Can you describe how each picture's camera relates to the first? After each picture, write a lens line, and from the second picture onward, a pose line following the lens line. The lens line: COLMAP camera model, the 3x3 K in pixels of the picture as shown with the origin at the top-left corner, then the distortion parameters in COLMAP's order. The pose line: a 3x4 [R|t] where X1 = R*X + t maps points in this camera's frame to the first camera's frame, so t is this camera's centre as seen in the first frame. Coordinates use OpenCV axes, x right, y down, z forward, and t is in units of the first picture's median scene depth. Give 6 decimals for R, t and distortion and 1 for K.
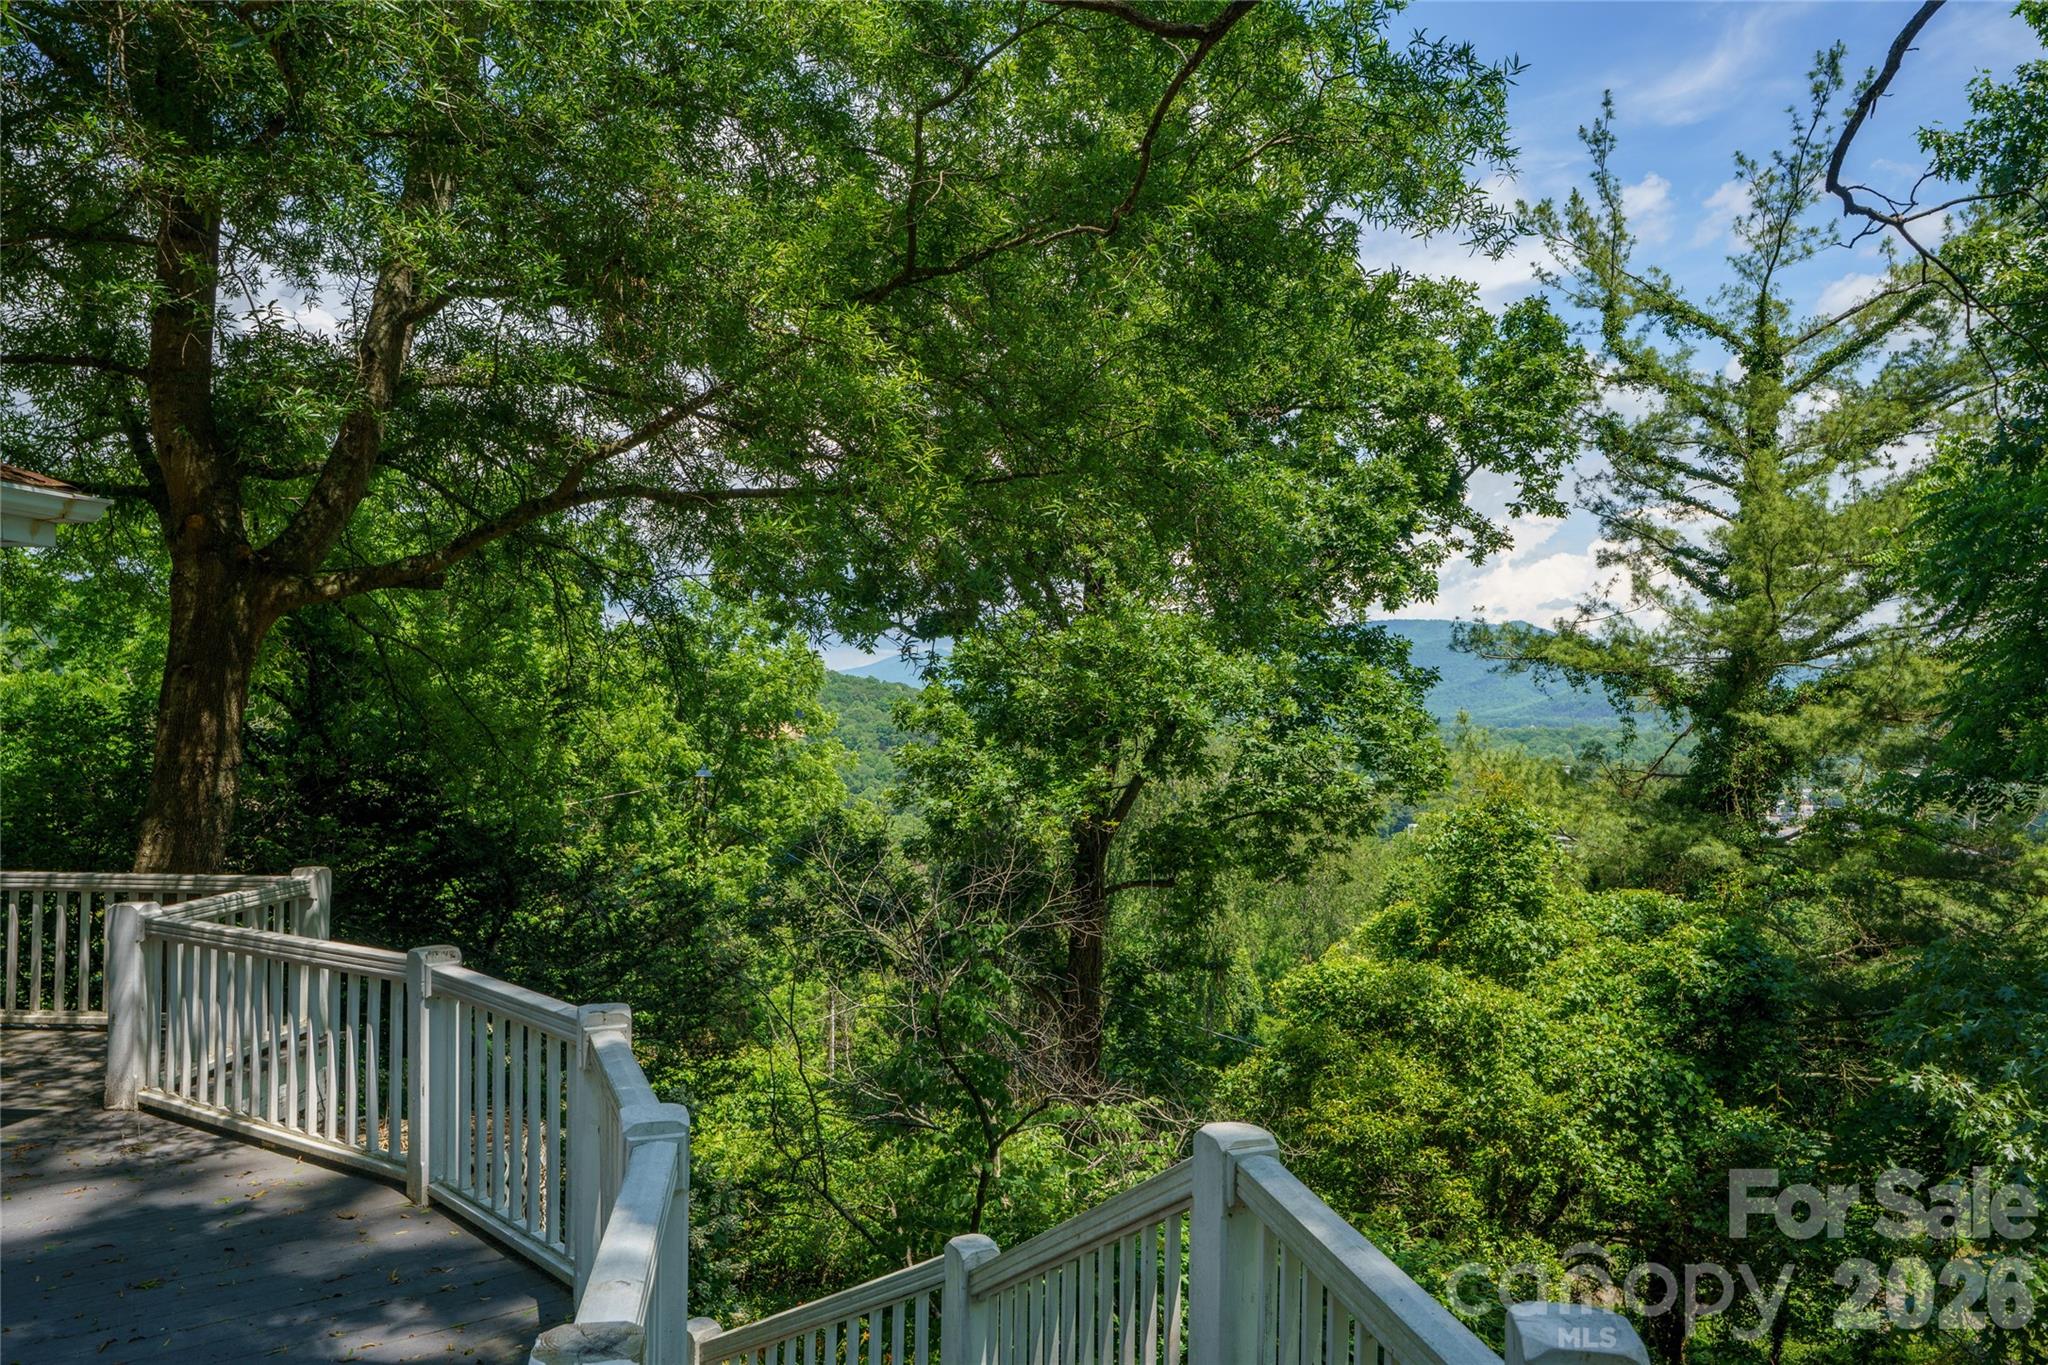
lens RADIAL K [[1495.8, 0, 1029.3], [0, 1495.8, 708.5], [0, 0, 1]] dist [-0.003317, 0.006498]
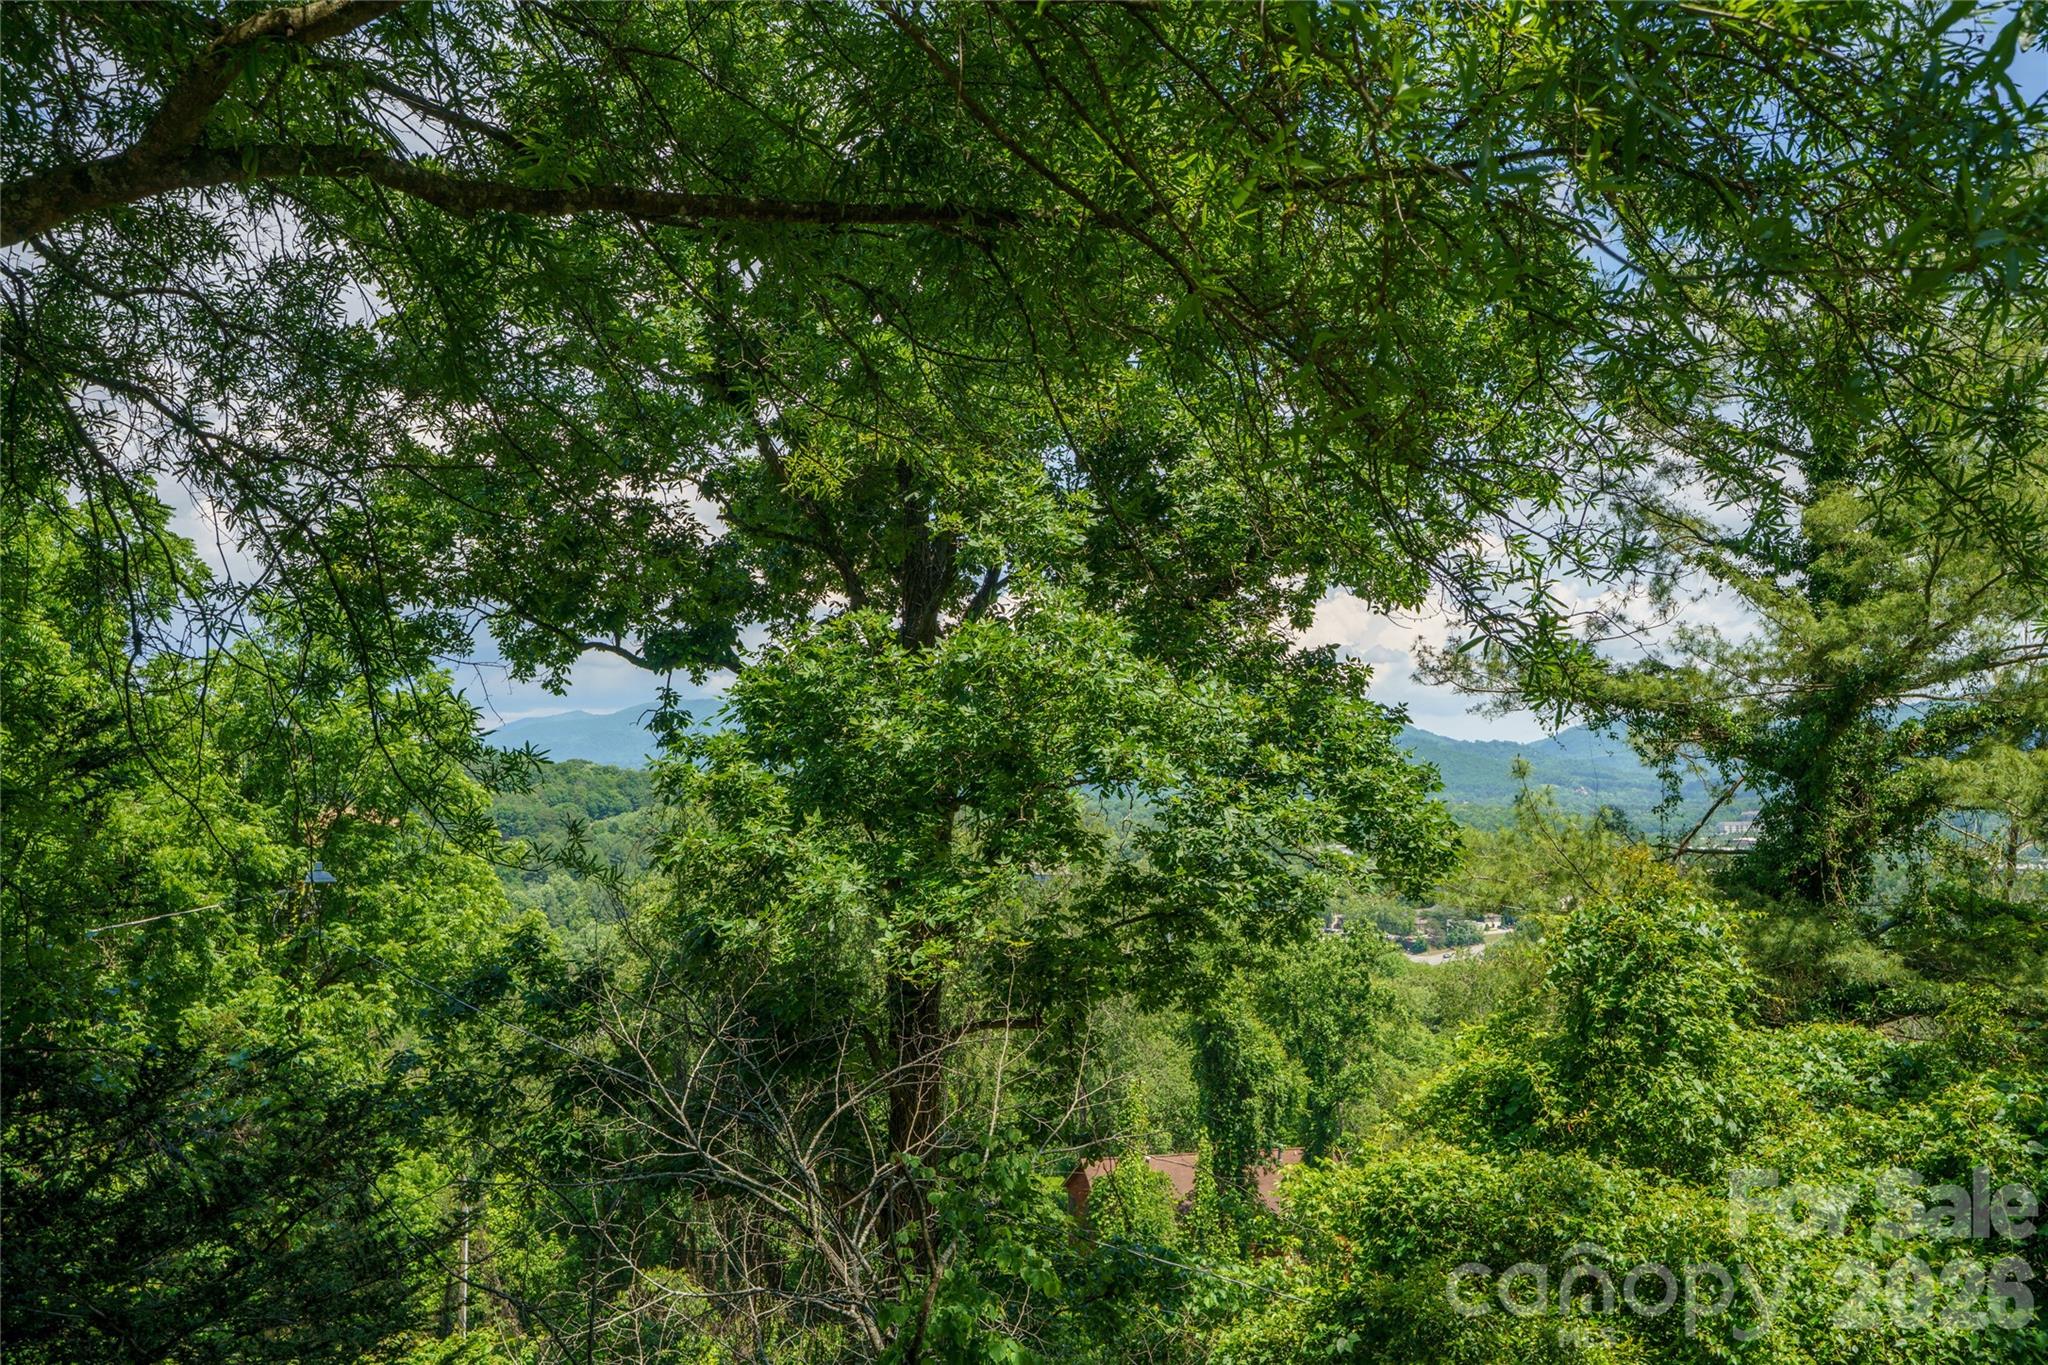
lens RADIAL K [[1817.7, 0, 1030.7], [0, 1817.7, 720.8], [0, 0, 1]] dist [0.054427, 0.006497]
pose [[0.982365, -0.007617, 0.186817, -0.062800], [0.013981, 0.999365, -0.032770, 0.005965], [-0.186449, 0.034804, 0.981848, 0.175214]]
